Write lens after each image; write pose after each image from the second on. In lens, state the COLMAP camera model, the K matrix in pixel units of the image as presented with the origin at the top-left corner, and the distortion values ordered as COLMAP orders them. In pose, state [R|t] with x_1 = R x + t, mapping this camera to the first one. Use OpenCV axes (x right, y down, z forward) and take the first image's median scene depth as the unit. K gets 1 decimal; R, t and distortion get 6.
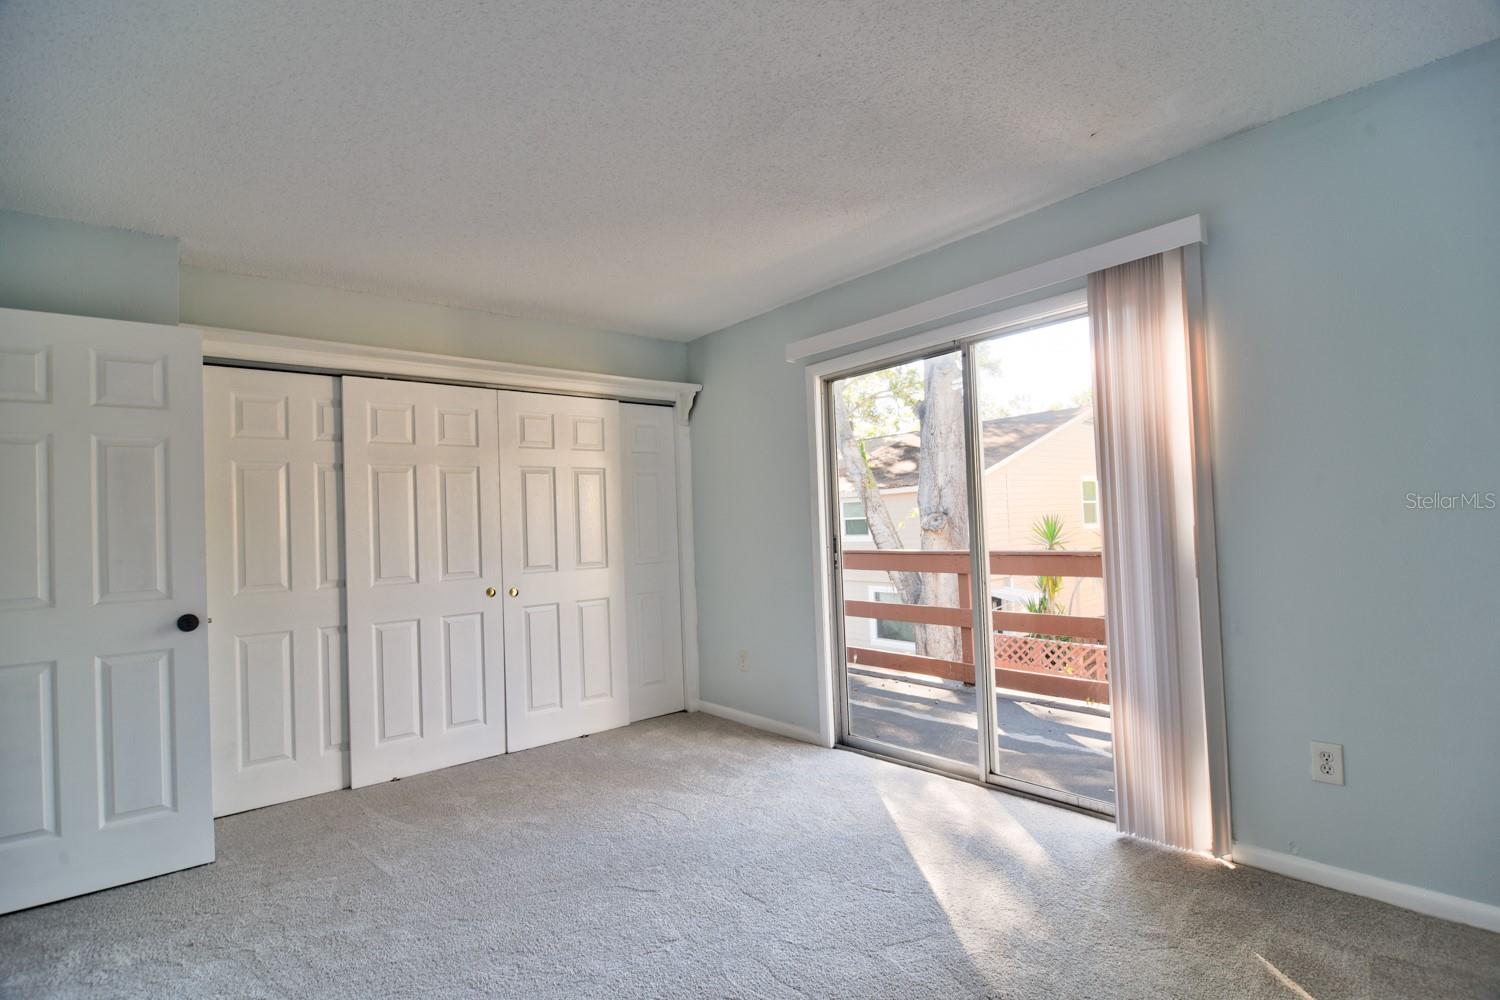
lens RADIAL K [[724.2, 0, 748.9], [0, 724.2, 505.3], [0, 0, 1]] dist [-0.003219, -0.008150]
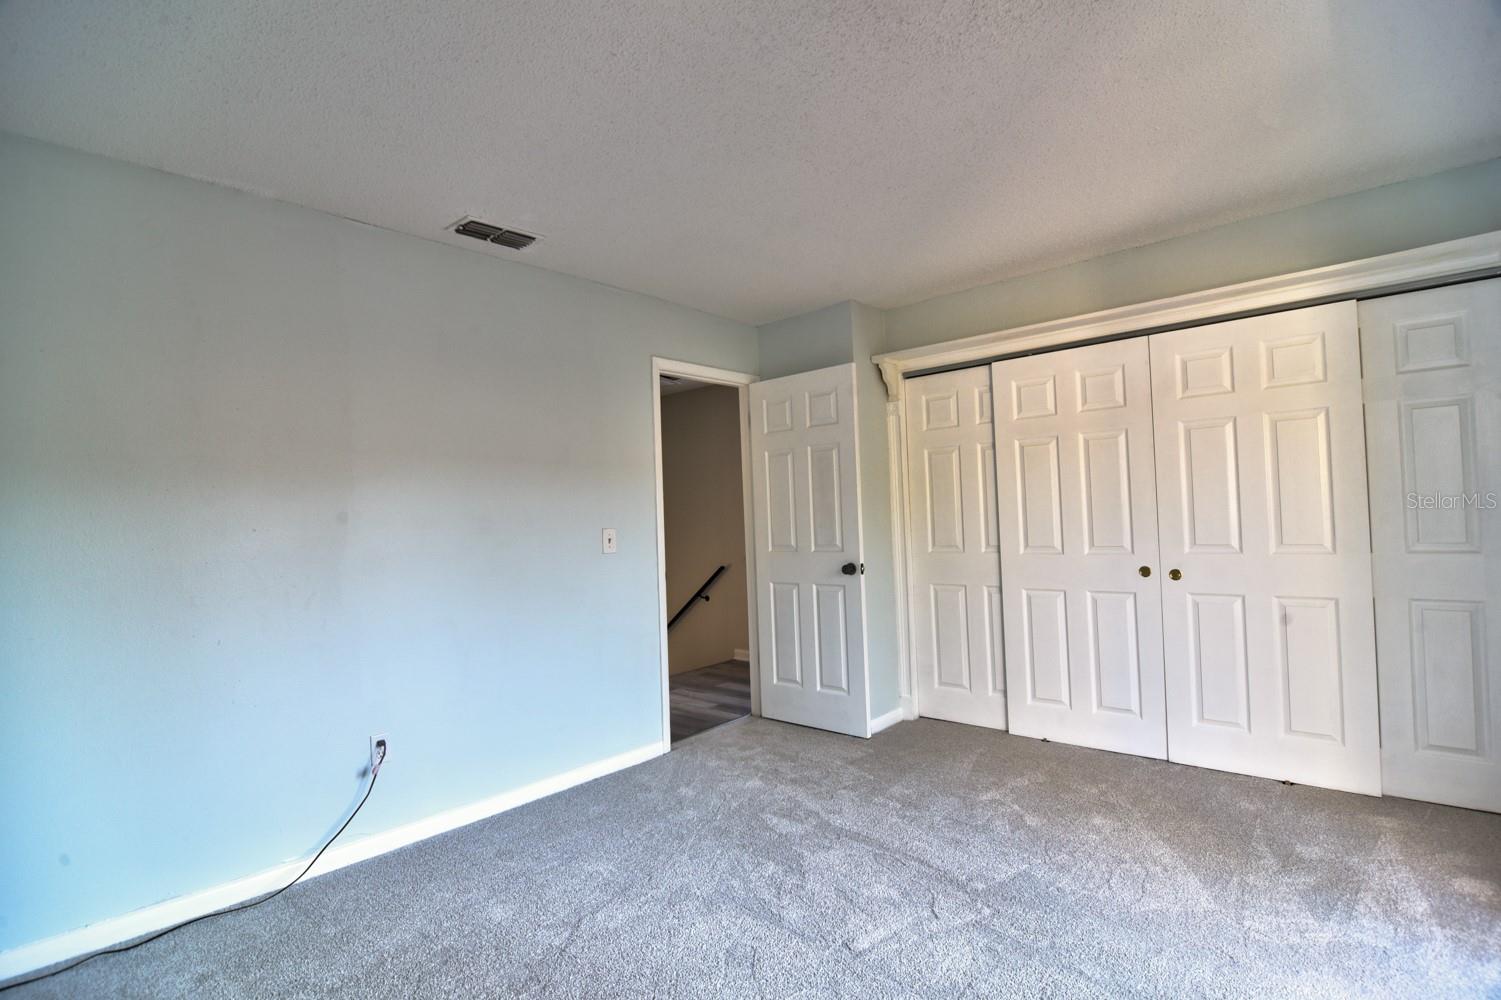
lens RADIAL K [[724.6, 0, 749.4], [0, 724.6, 505.3], [0, 0, 1]] dist [-0.003219, -0.008150]
pose [[0.146397, 0.015274, -0.989108, 0.487181], [0.059588, 0.997929, 0.024230, -0.009977], [0.987430, -0.062486, 0.145184, 0.457536]]
